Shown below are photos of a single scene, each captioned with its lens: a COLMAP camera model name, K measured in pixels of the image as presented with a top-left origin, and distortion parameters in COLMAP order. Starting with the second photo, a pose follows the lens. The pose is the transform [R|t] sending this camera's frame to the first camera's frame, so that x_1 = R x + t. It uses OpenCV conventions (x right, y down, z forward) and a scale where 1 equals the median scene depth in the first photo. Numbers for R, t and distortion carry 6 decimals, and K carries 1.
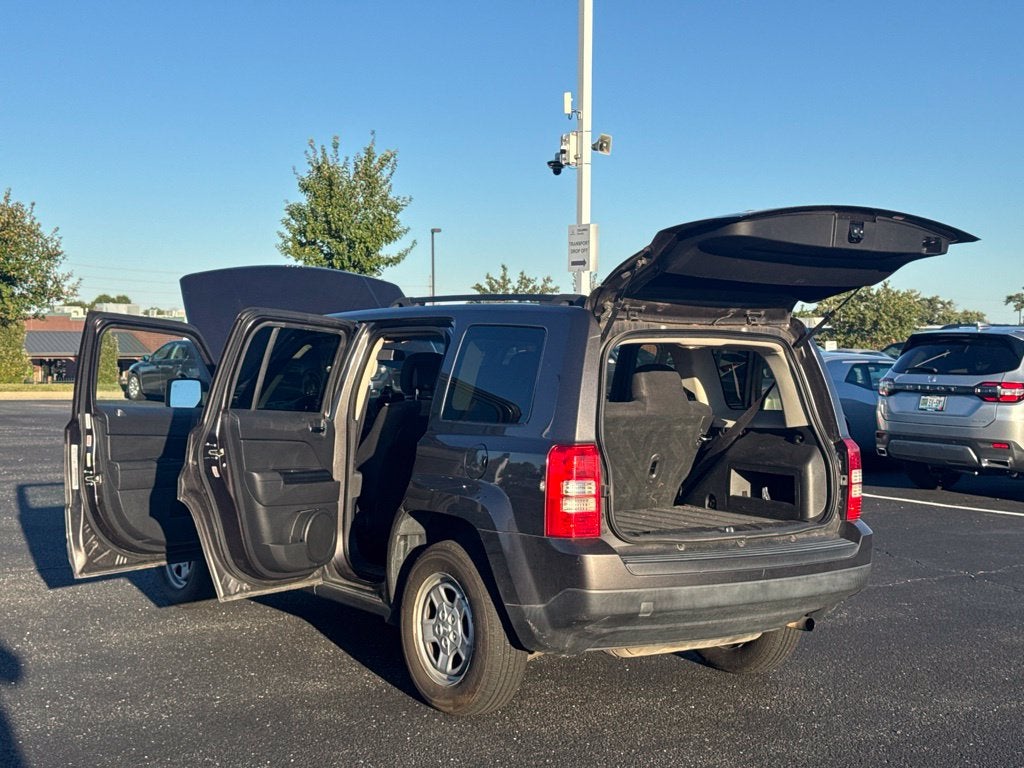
lens RADIAL K [[1475.3, 0, 512.0], [0, 1475.3, 384.0], [0, 0, 1]] dist [0.185312, -0.327740]
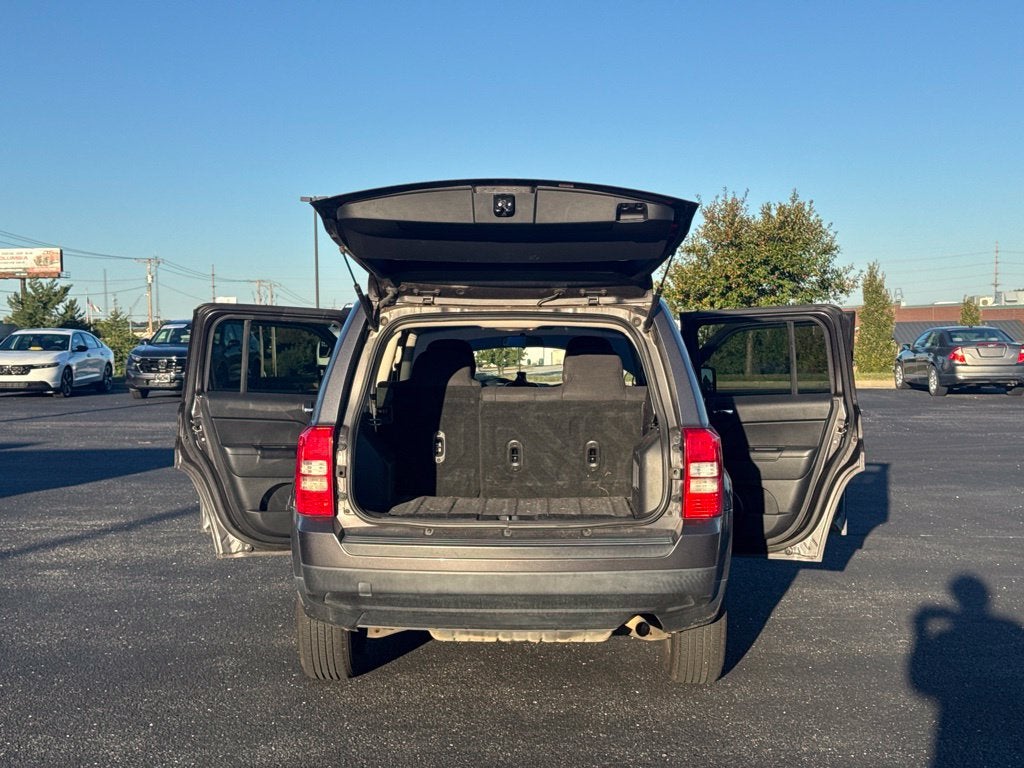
lens RADIAL K [[1475.3, 0, 512.0], [0, 1475.3, 384.0], [0, 0, 1]] dist [0.185312, -0.327740]
pose [[0.789927, 0.001923, -0.613199, 0.690802], [0.001718, 0.999984, 0.005350, 0.005256], [0.613199, -0.005280, 0.789911, 0.227252]]
